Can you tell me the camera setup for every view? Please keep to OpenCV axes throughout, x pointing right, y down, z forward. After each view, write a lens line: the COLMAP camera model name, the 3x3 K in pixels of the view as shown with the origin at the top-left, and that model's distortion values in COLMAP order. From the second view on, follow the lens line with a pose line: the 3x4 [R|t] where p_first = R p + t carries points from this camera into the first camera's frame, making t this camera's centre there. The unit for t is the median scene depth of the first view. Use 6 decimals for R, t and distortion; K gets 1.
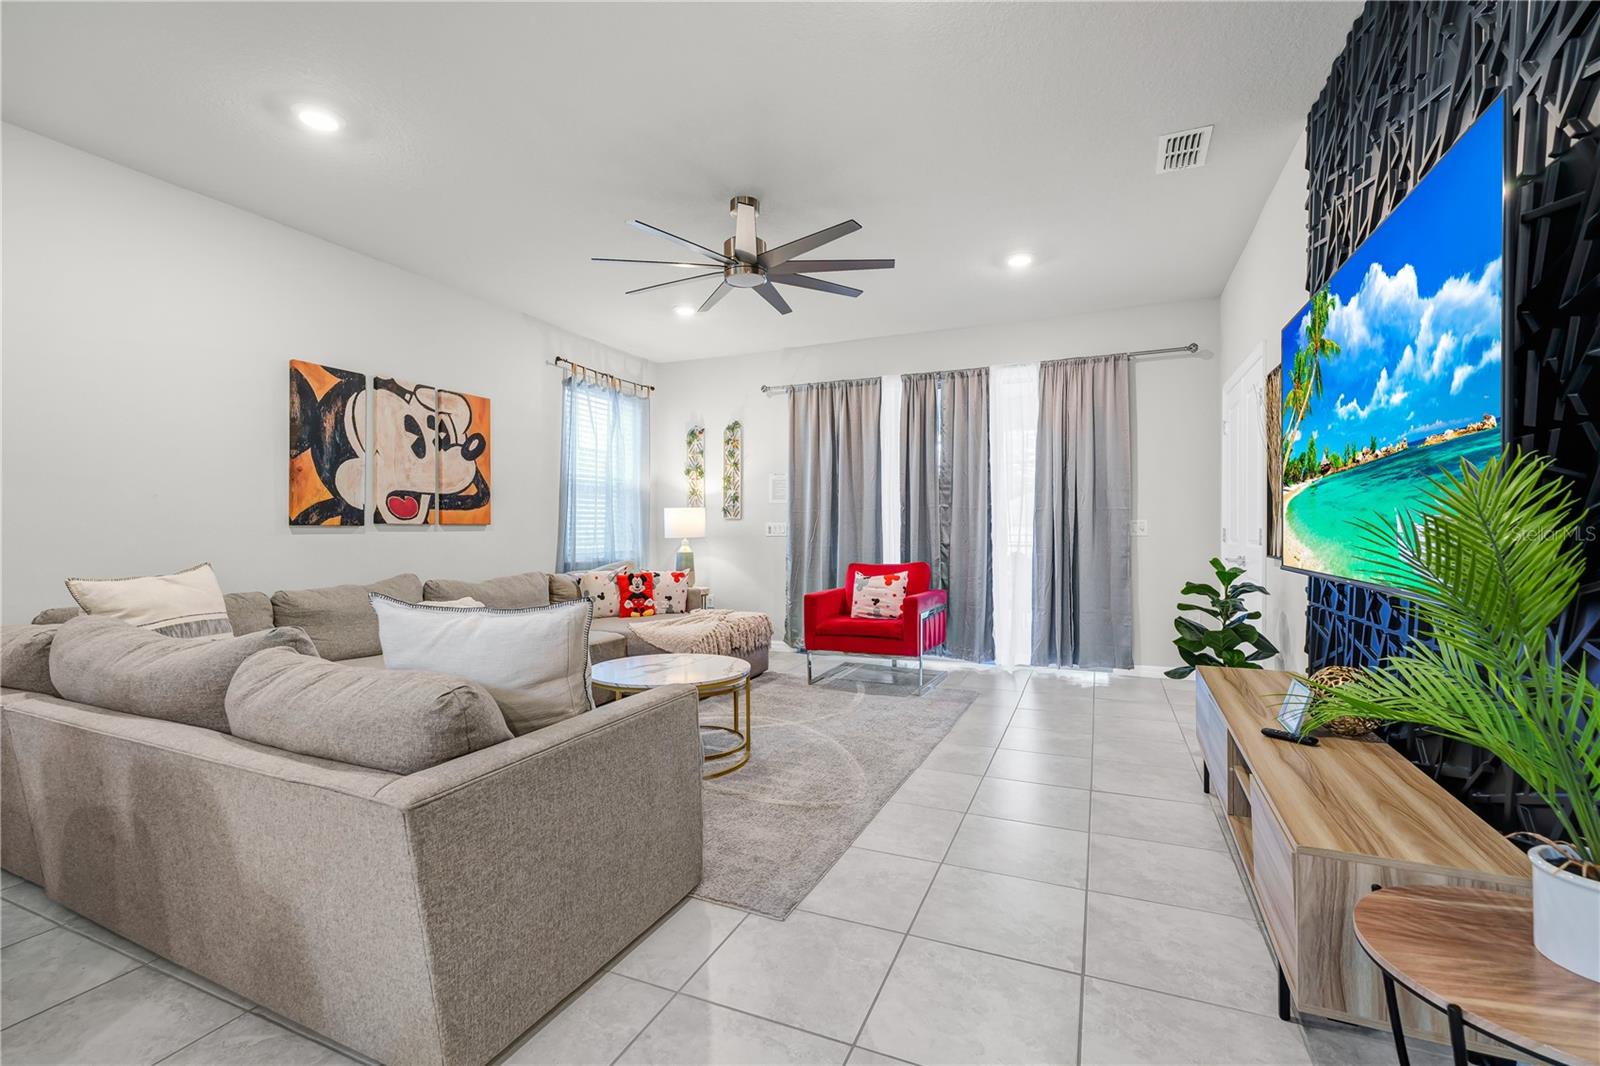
lens RADIAL K [[699.8, 0, 794.5], [0, 699.8, 533.5], [0, 0, 1]] dist [0.007439, -0.000160]
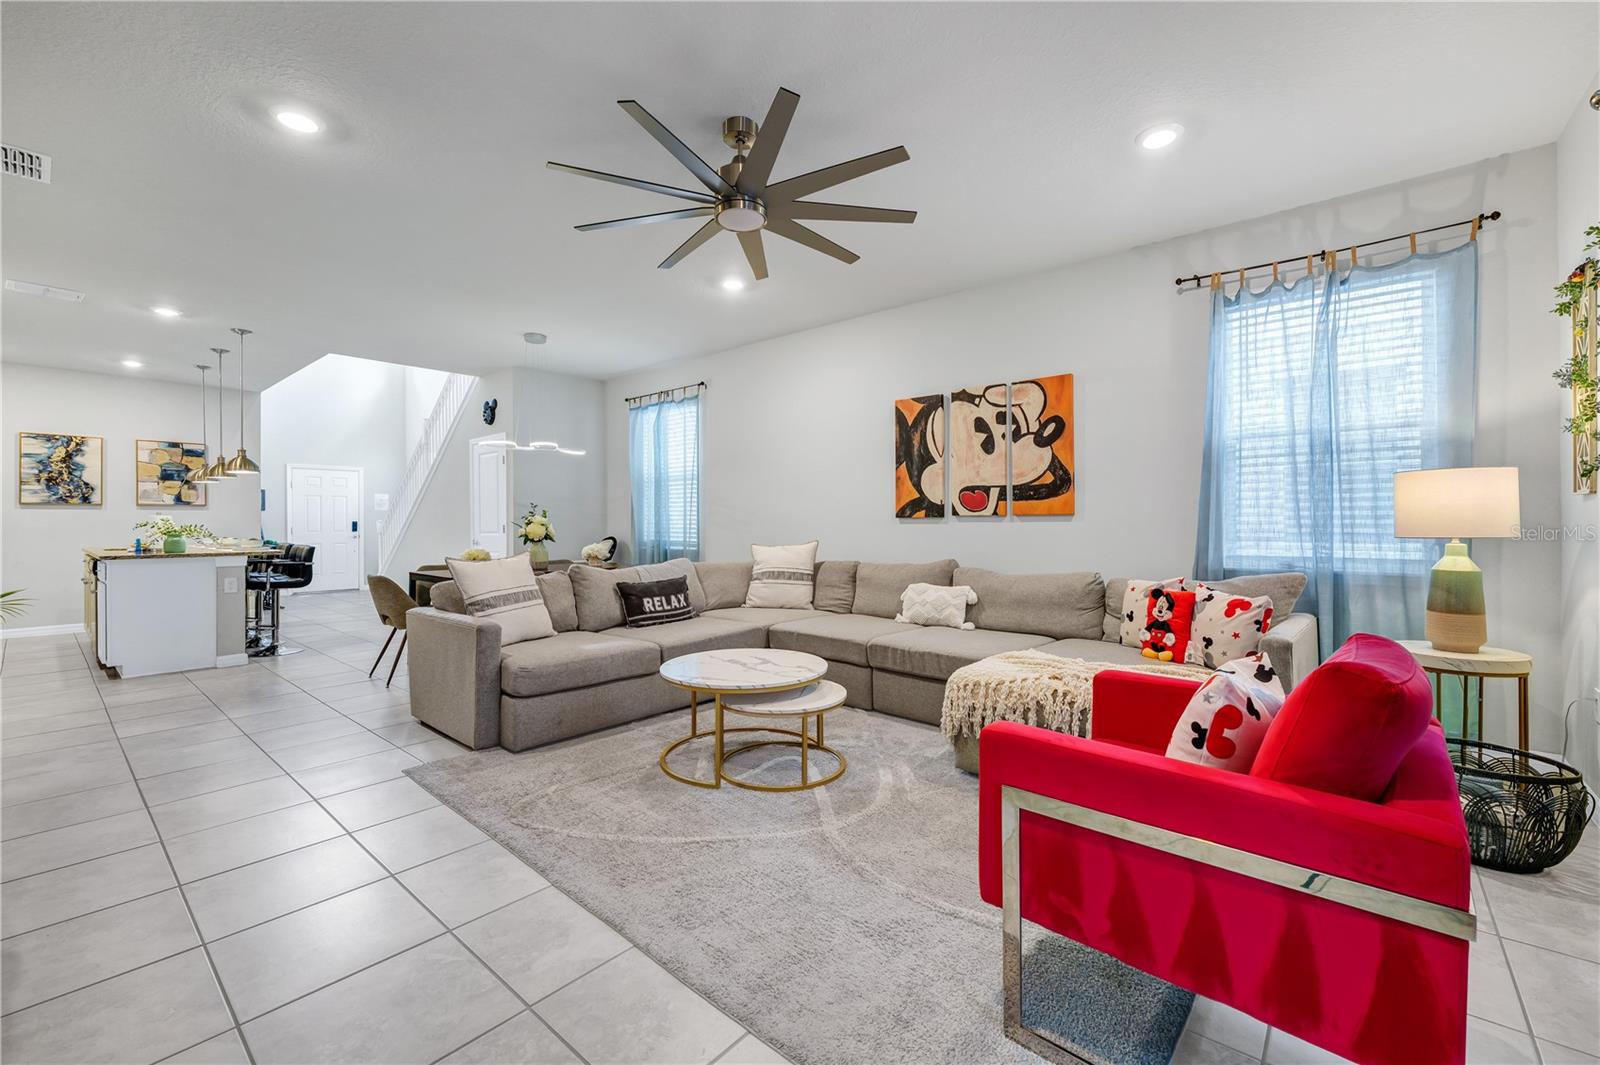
lens RADIAL K [[656.1, 0, 811.4], [0, 656.1, 519.6], [0, 0, 1]] dist [0.002205, 0.000047]
pose [[-0.278296, 0.003196, -0.960490, 0.489515], [0.000630, 0.999995, 0.003144, -0.009918], [0.960495, 0.000270, -0.278296, 0.977979]]
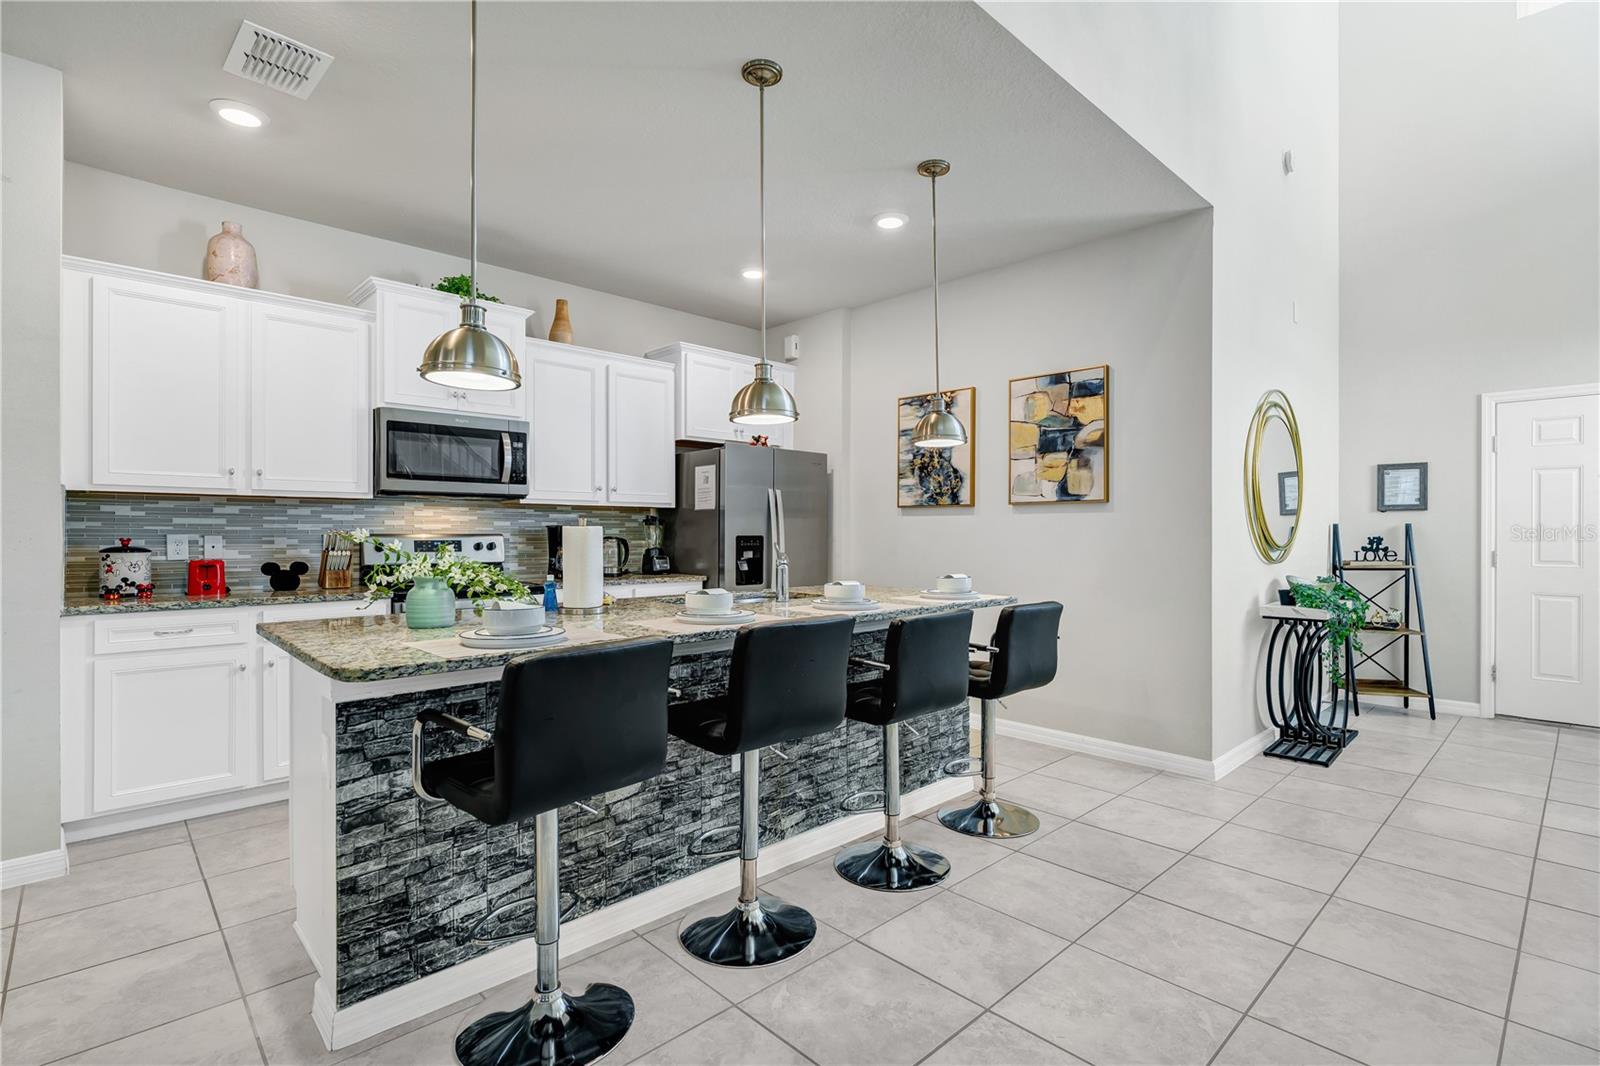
lens RADIAL K [[777.0, 0, 804.6], [0, 777.0, 537.1], [0, 0, 1]] dist [-0.004083, -0.001213]
pose [[-0.924921, 0.003071, 0.380148, -0.721221], [0.006442, 0.999950, 0.007594, -0.009475], [-0.380106, 0.009473, -0.924895, -0.024026]]
